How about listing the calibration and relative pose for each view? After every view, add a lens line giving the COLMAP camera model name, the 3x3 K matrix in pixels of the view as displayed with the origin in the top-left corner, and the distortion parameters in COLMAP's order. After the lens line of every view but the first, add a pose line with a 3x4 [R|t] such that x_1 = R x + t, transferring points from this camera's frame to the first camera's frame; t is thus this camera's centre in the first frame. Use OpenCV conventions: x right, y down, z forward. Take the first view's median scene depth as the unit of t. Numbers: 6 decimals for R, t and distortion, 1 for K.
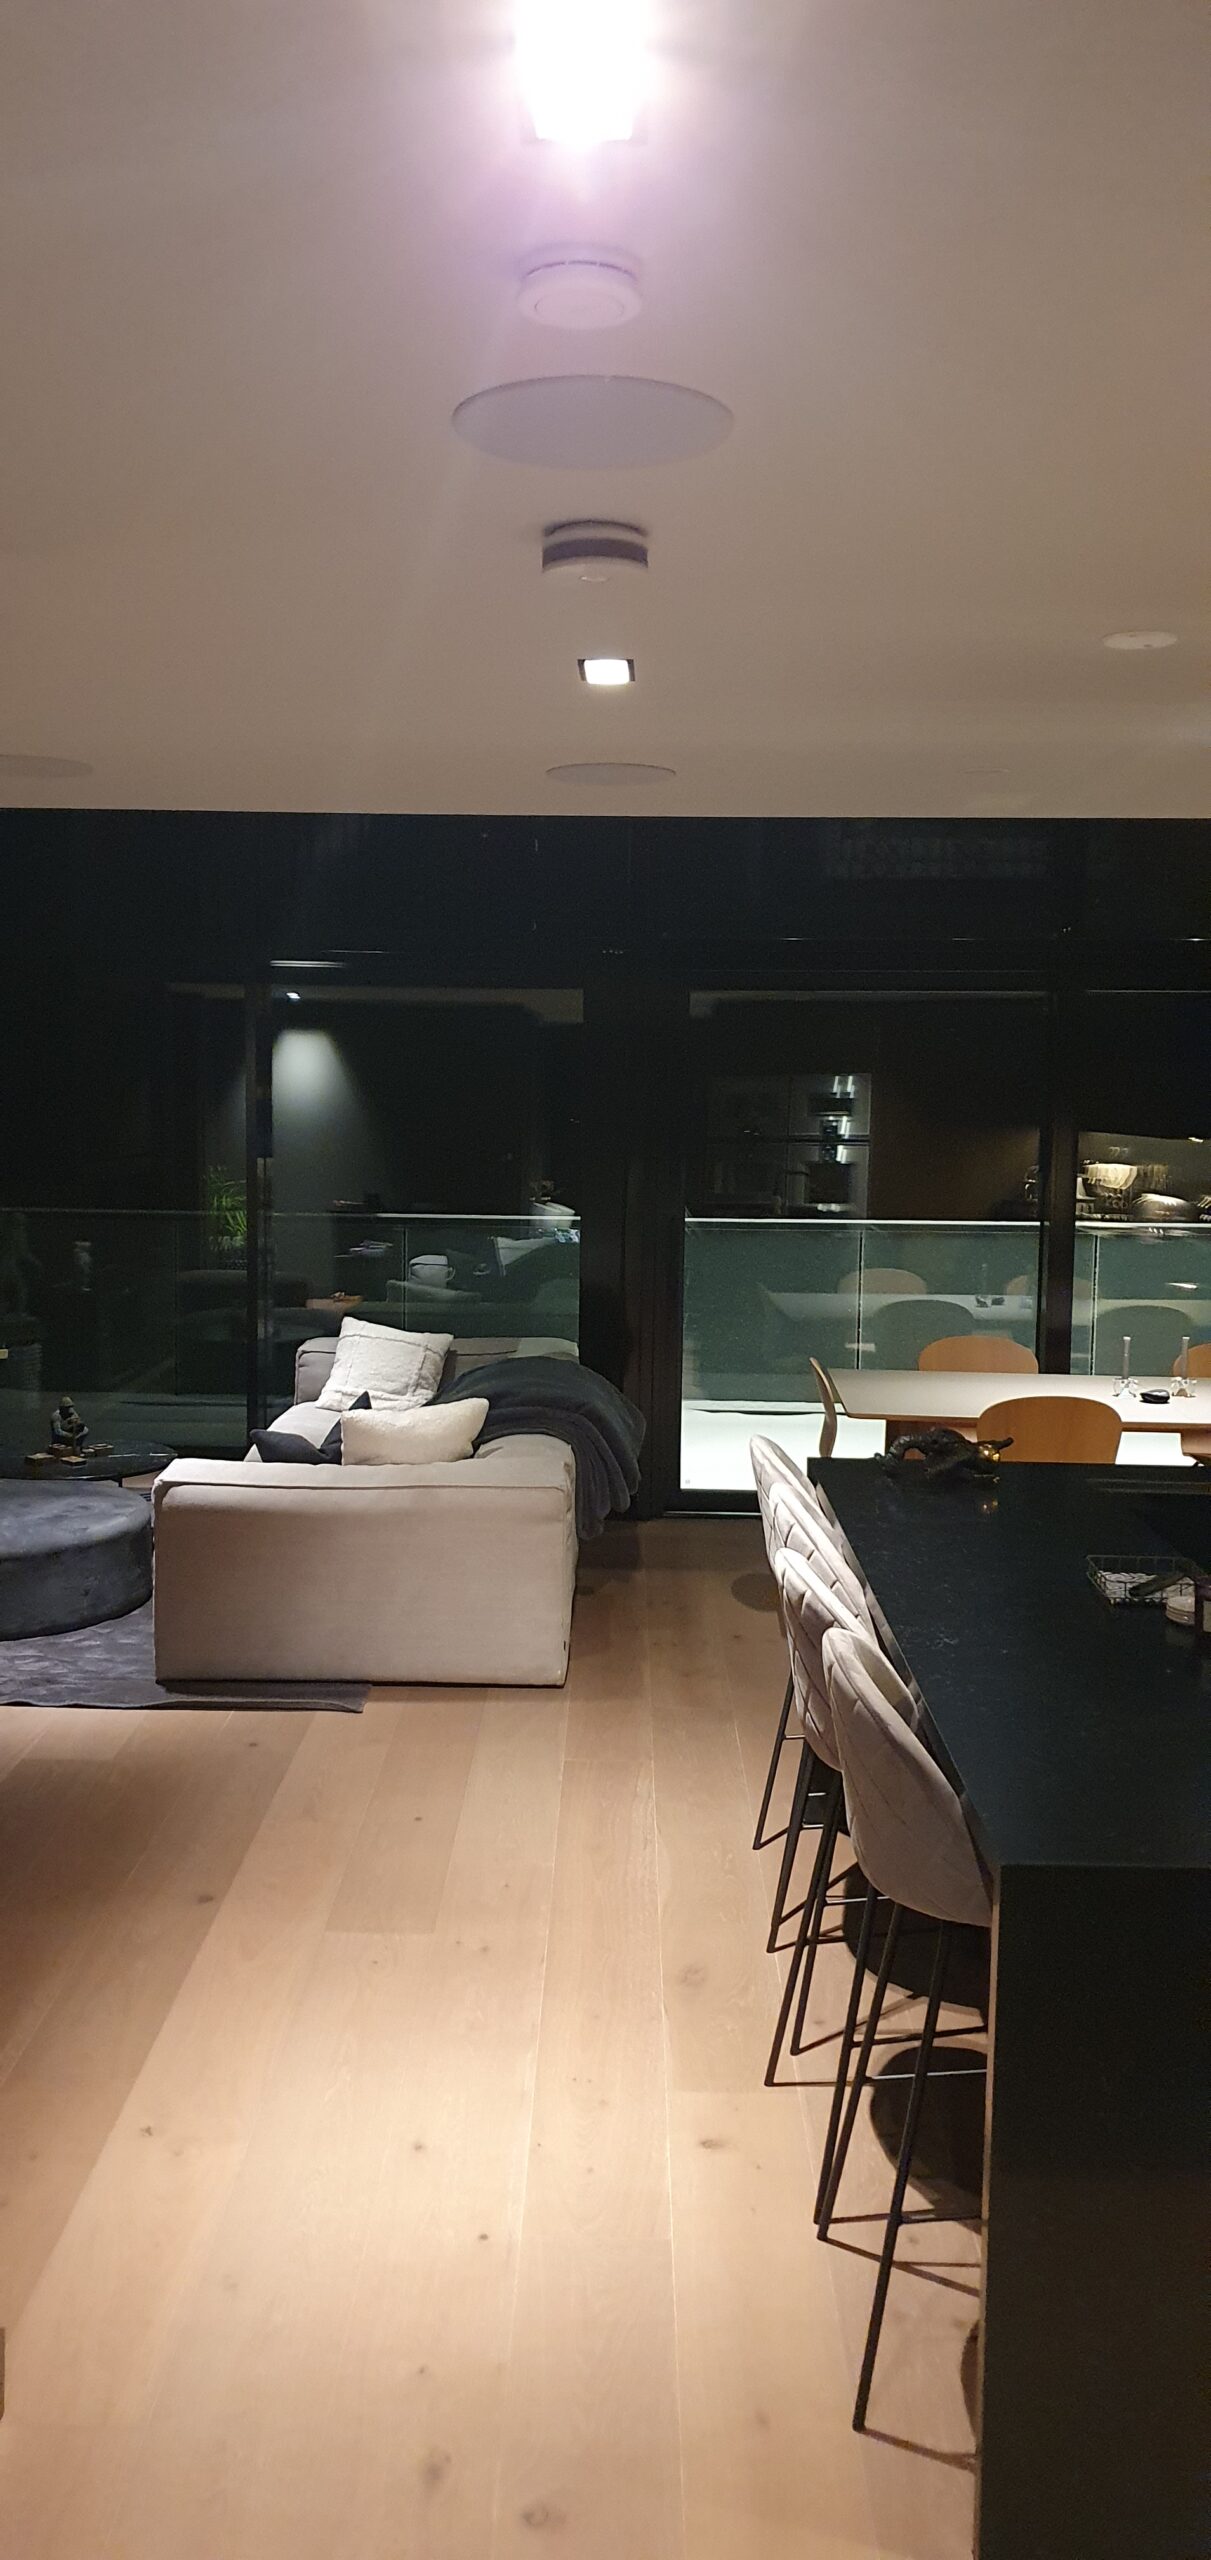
lens RADIAL K [[2002.9, 0, 594.9], [0, 2002.9, 1270.8], [0, 0, 1]] dist [0.001527, -0.044752]
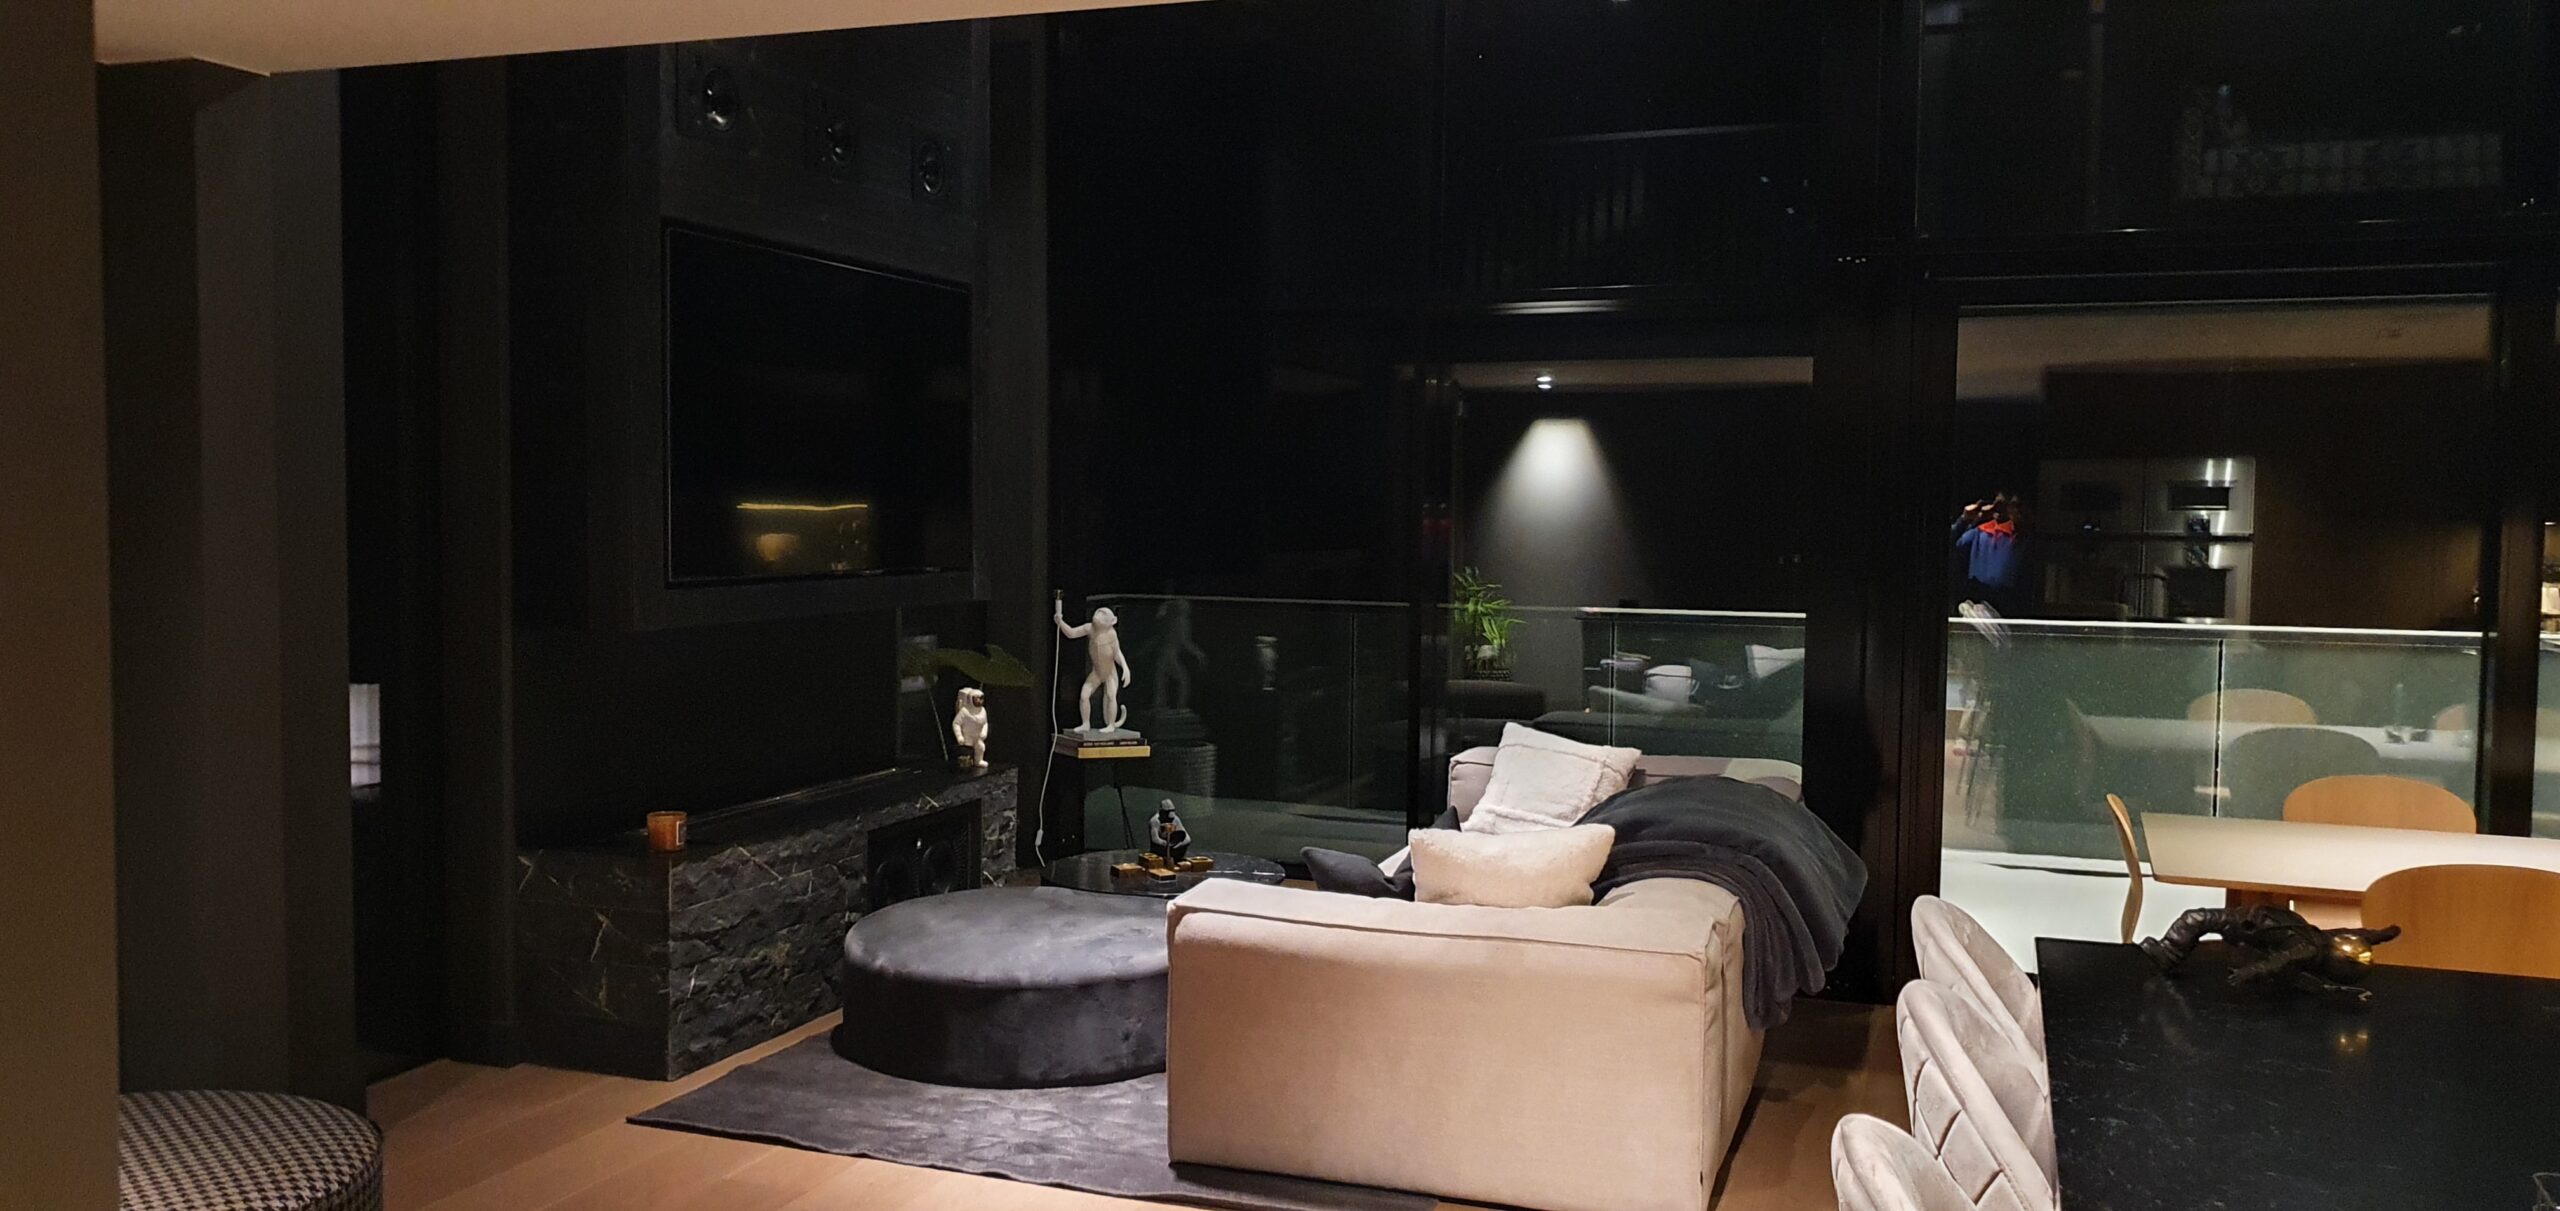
lens RADIAL K [[2002.9, 0, 1205.8], [0, 2002.9, 559.0], [0, 0, 1]] dist [0.001527, -0.044752]
pose [[0.933989, 0.007904, -0.357216, 0.058422], [-0.033645, 0.997259, -0.065903, 0.016510], [0.355715, 0.073572, 0.931694, 0.207876]]
